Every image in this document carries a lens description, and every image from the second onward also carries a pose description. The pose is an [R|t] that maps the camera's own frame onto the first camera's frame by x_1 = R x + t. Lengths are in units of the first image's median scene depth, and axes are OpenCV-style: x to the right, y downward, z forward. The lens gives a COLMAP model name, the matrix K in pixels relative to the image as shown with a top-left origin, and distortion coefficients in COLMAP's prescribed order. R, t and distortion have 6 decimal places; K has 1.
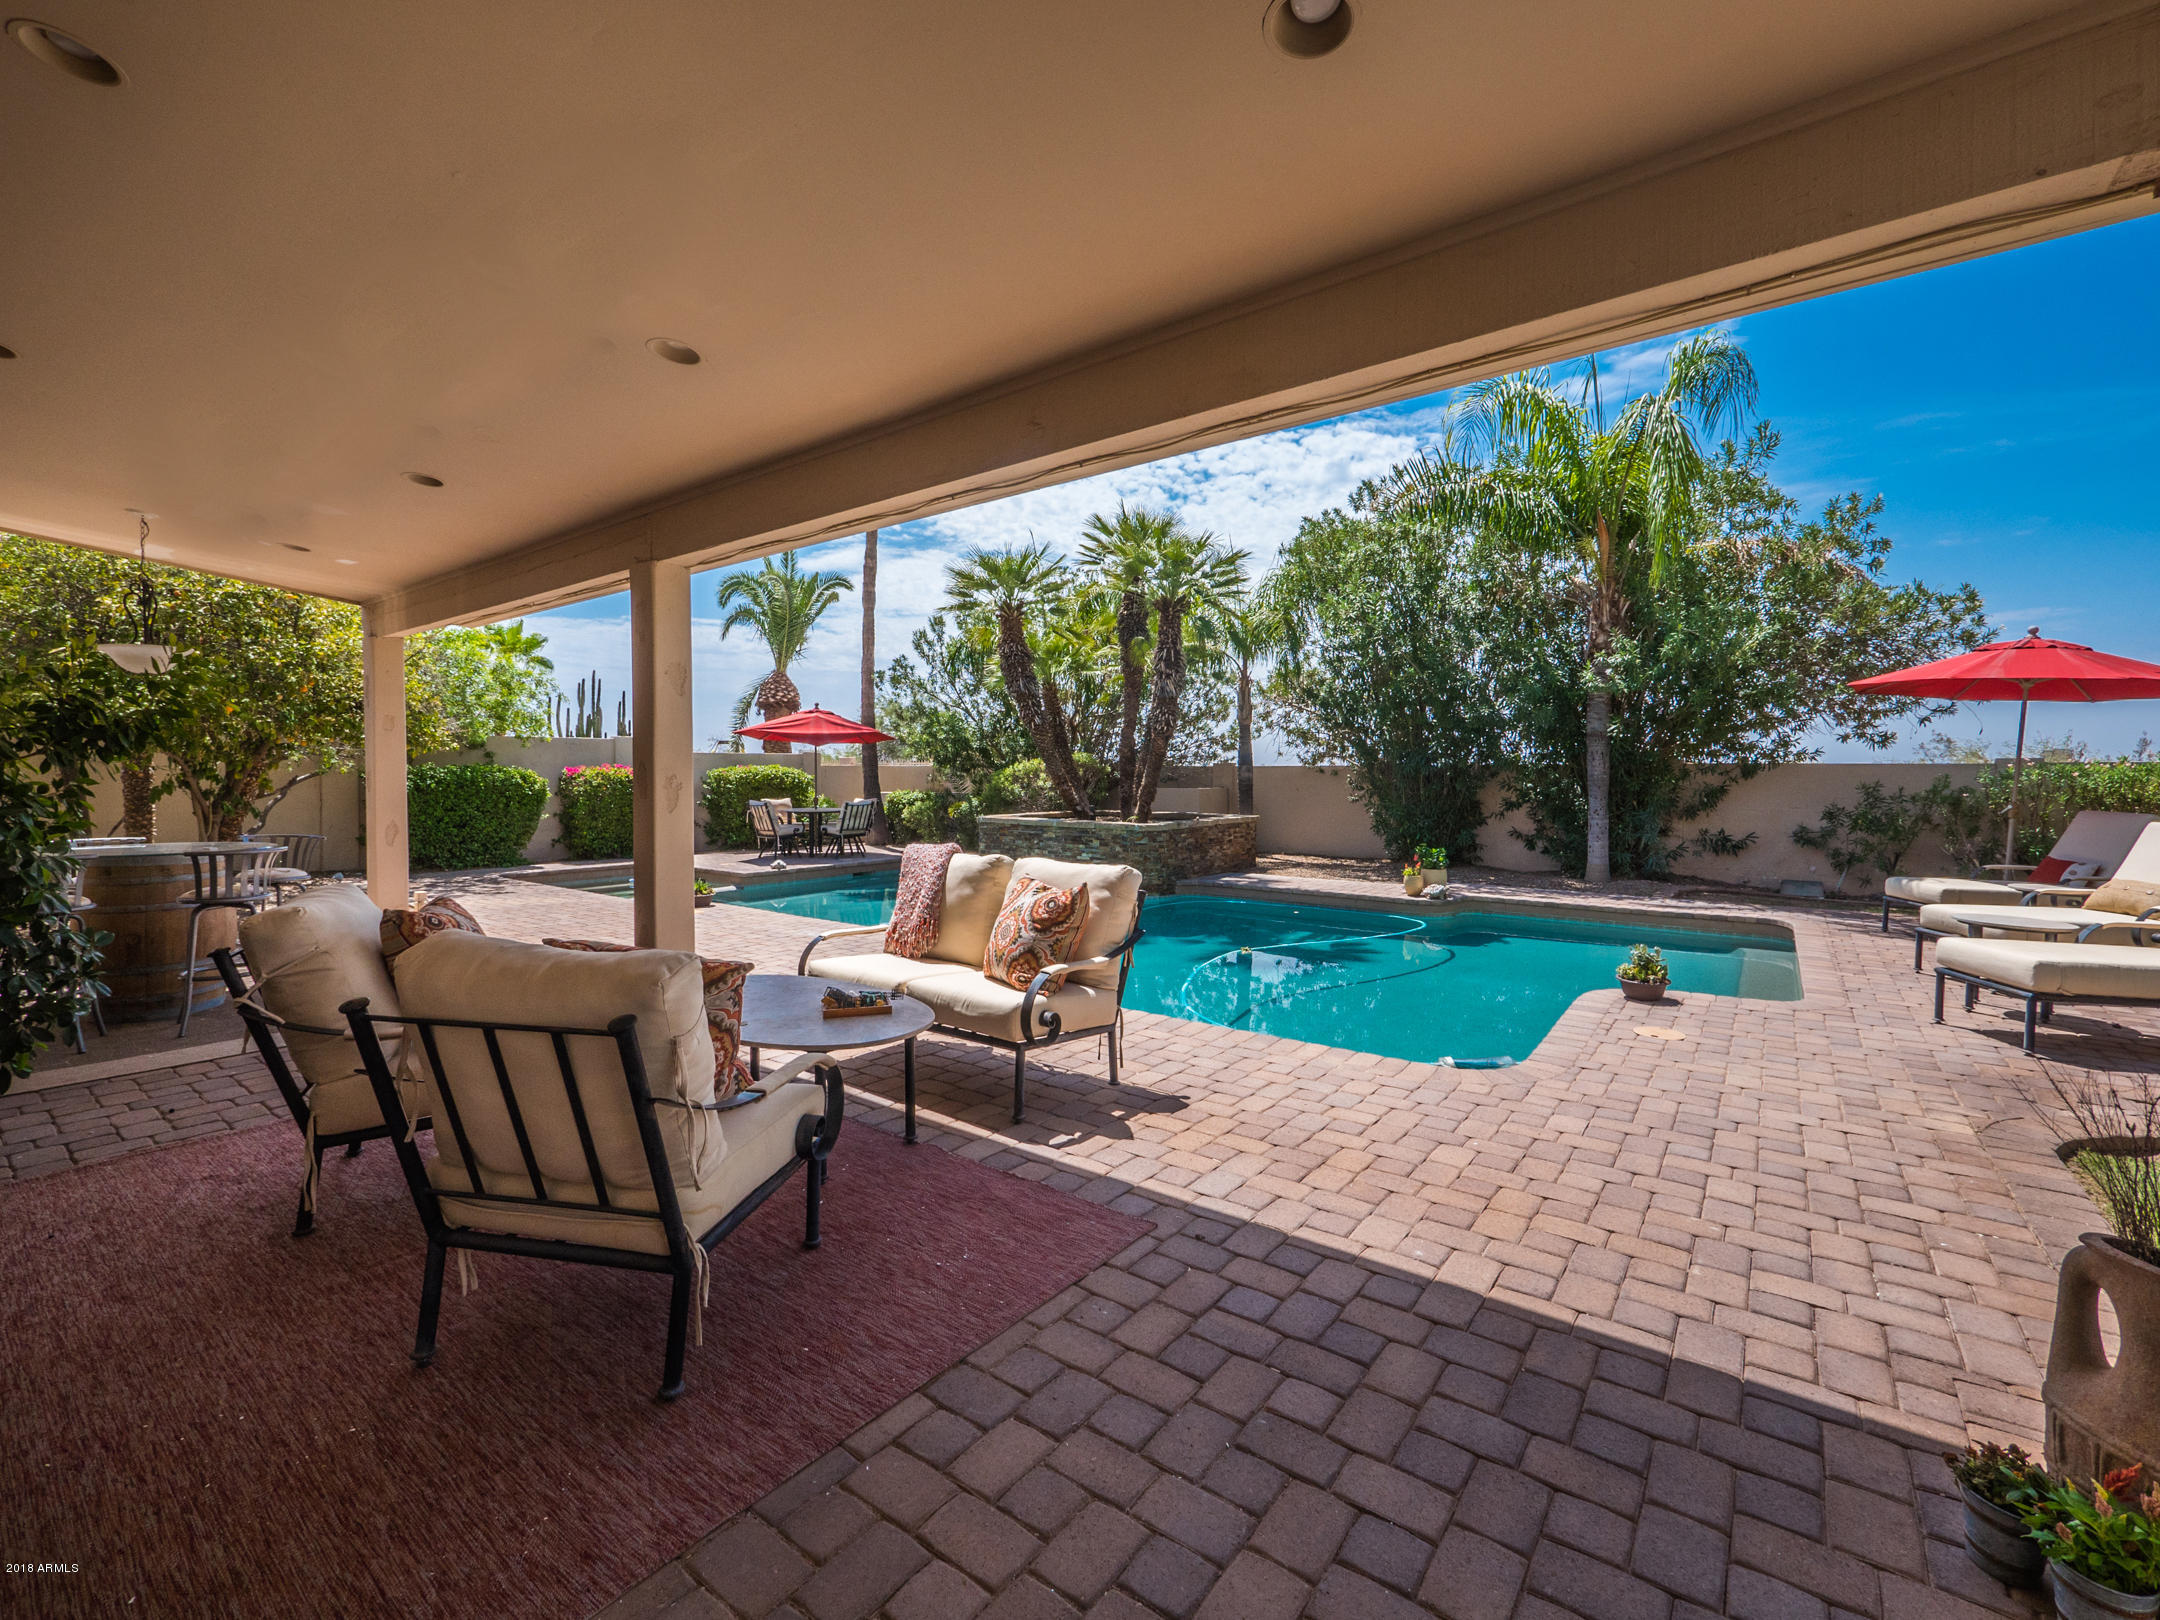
lens RADIAL K [[940.2, 0, 1068.1], [0, 940.2, 797.5], [0, 0, 1]] dist [0.000922, 0.000291]
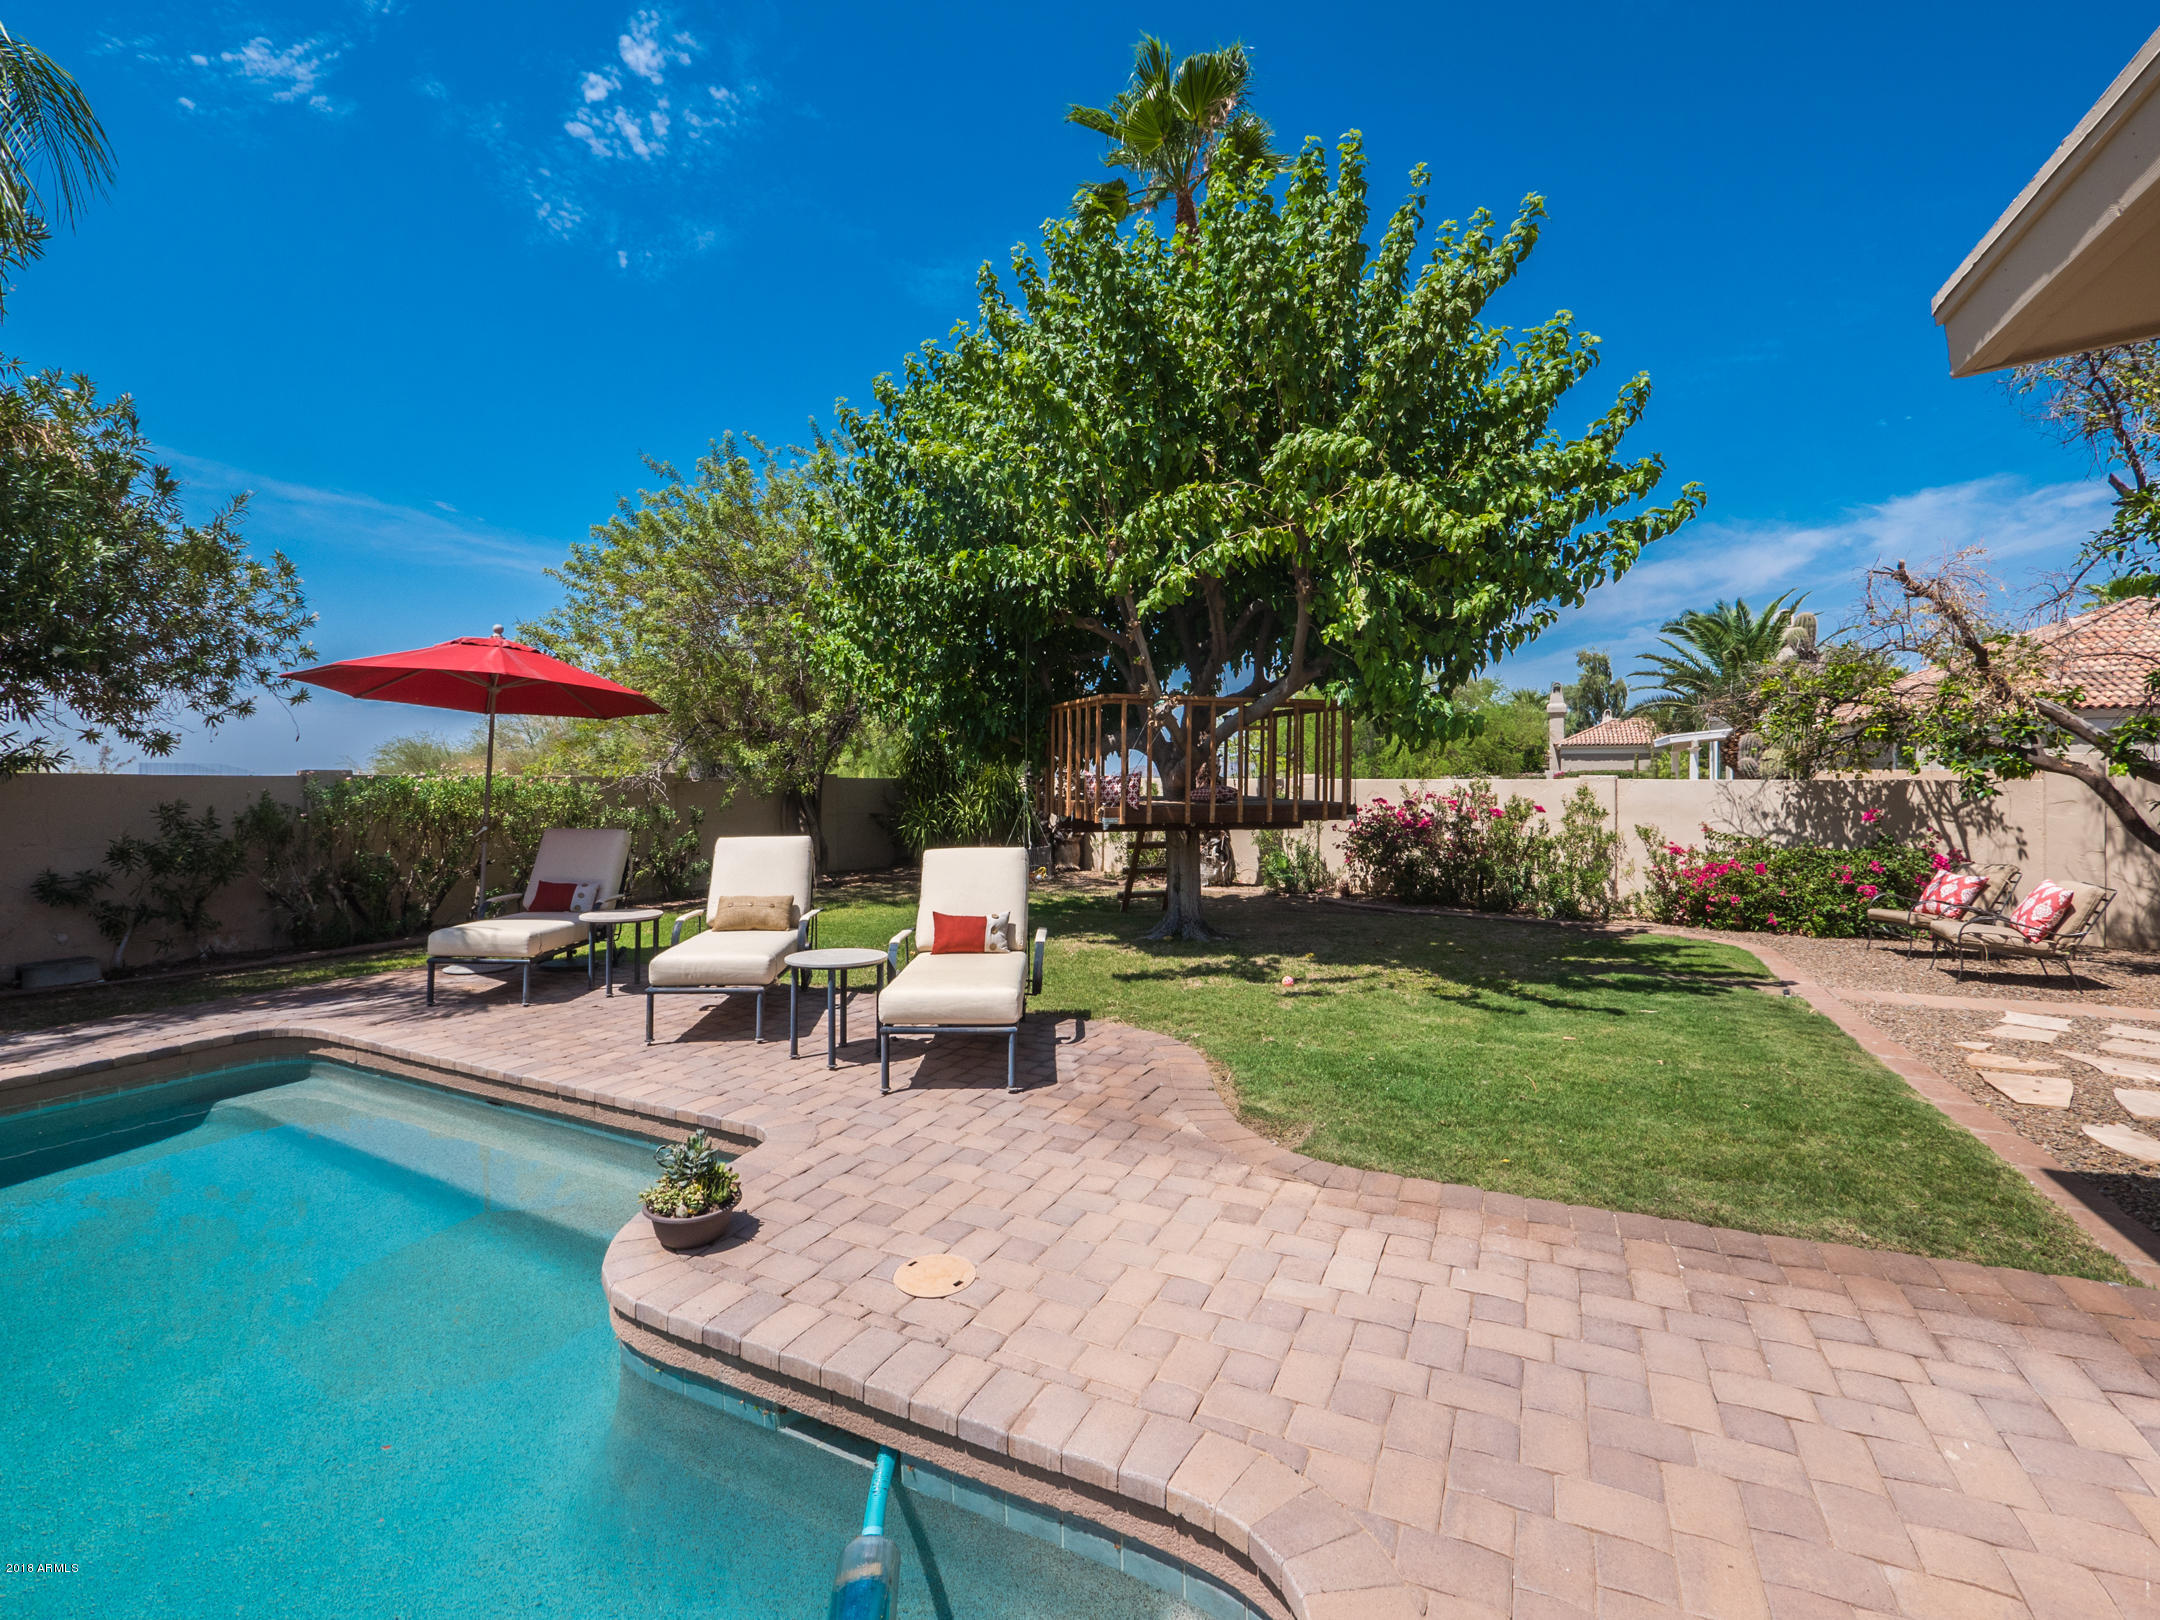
lens RADIAL K [[914.9, 0, 1089.1], [0, 914.9, 799.5], [0, 0, 1]] dist [-0.004941, 0.000353]
pose [[-0.209027, -0.021637, 0.977671, 0.034569], [0.022744, 0.999377, 0.026980, -0.018687], [-0.977645, 0.027875, -0.208405, 0.418801]]
